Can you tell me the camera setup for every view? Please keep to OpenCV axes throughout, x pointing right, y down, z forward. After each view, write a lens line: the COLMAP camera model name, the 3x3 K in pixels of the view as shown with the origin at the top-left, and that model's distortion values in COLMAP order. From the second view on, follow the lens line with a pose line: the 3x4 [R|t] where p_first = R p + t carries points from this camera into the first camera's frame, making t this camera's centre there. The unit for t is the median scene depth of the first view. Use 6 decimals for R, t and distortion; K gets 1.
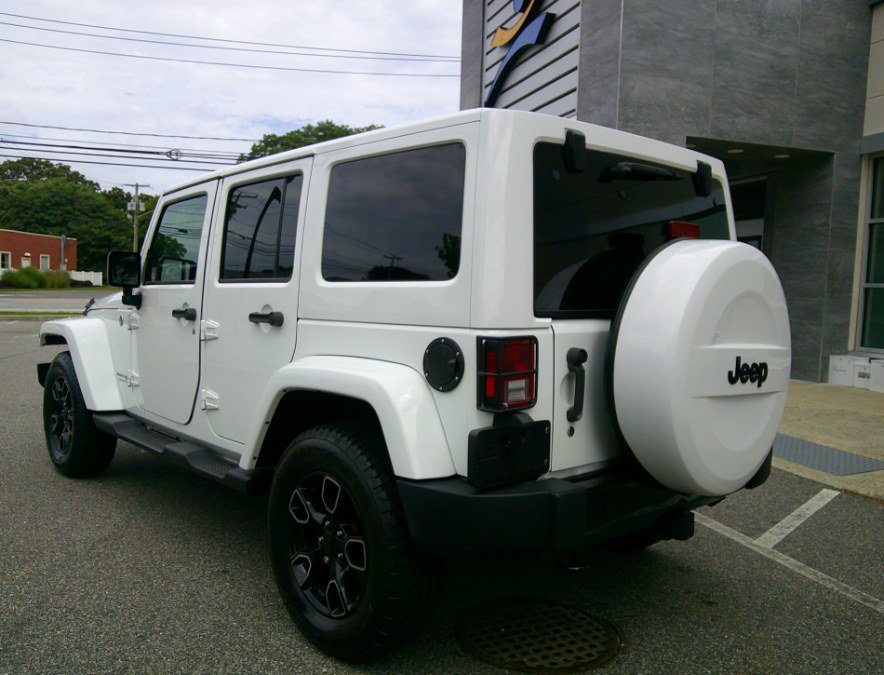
lens RADIAL K [[740.5, 0, 442.0], [0, 740.5, 337.5], [0, 0, 1]] dist [0.086728, -0.160484]
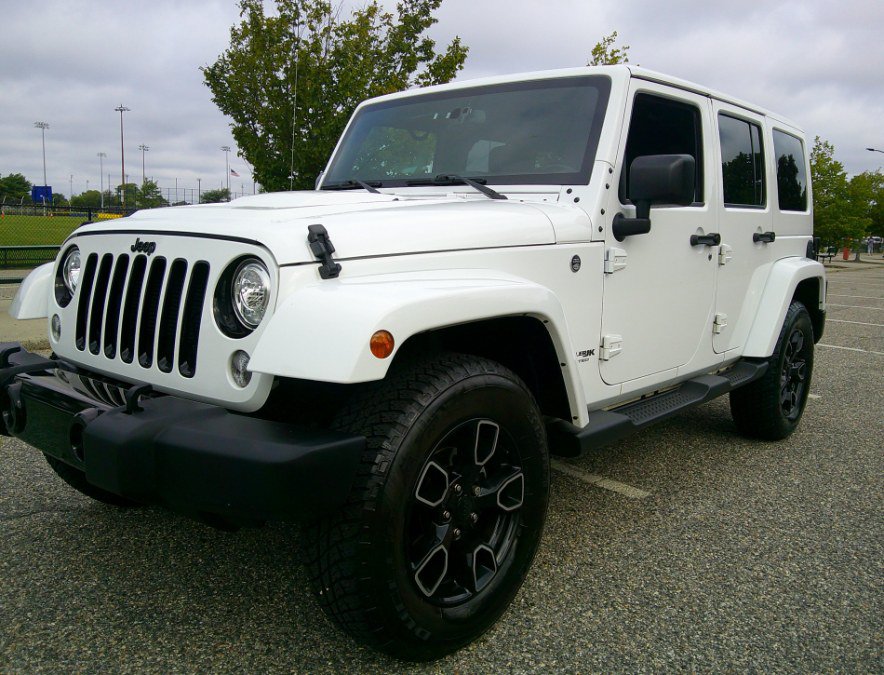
lens RADIAL K [[743.3, 0, 440.3], [0, 743.3, 338.3], [0, 0, 1]] dist [0.087165, -0.187715]
pose [[-0.123563, -0.163059, 0.978848, -1.501878], [0.049580, 0.984161, 0.170203, -0.104229], [-0.991097, 0.069562, -0.113521, 1.766270]]
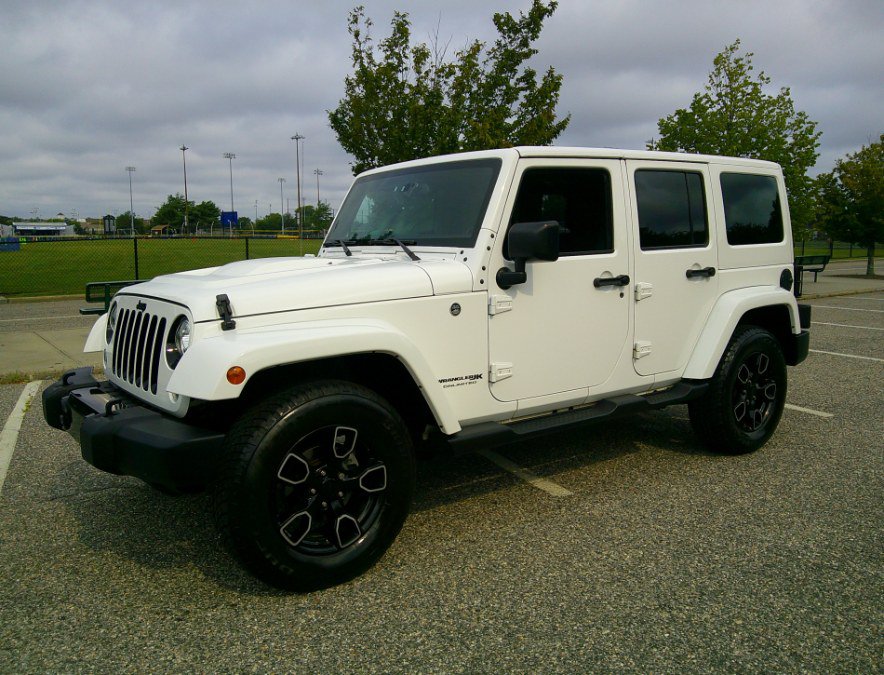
lens RADIAL K [[746.2, 0, 437.1], [0, 746.2, 336.3], [0, 0, 1]] dist [0.081455, -0.185398]
pose [[0.094450, -0.147317, 0.984569, -1.794791], [0.086163, 0.986489, 0.139339, -0.156134], [-0.991794, 0.071673, 0.105867, 1.408800]]
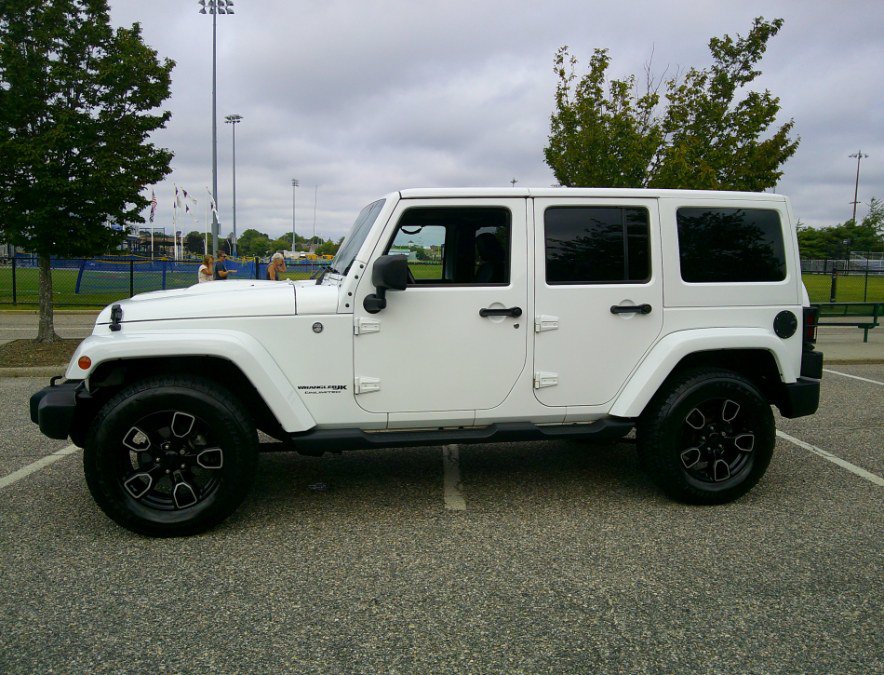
lens RADIAL K [[746.6, 0, 439.7], [0, 746.6, 335.3], [0, 0, 1]] dist [0.062327, -0.136628]
pose [[0.500140, -0.090636, 0.861188, -1.708146], [0.060806, 0.995728, 0.069482, -0.100587], [-0.863807, 0.017615, 0.503515, 0.619422]]
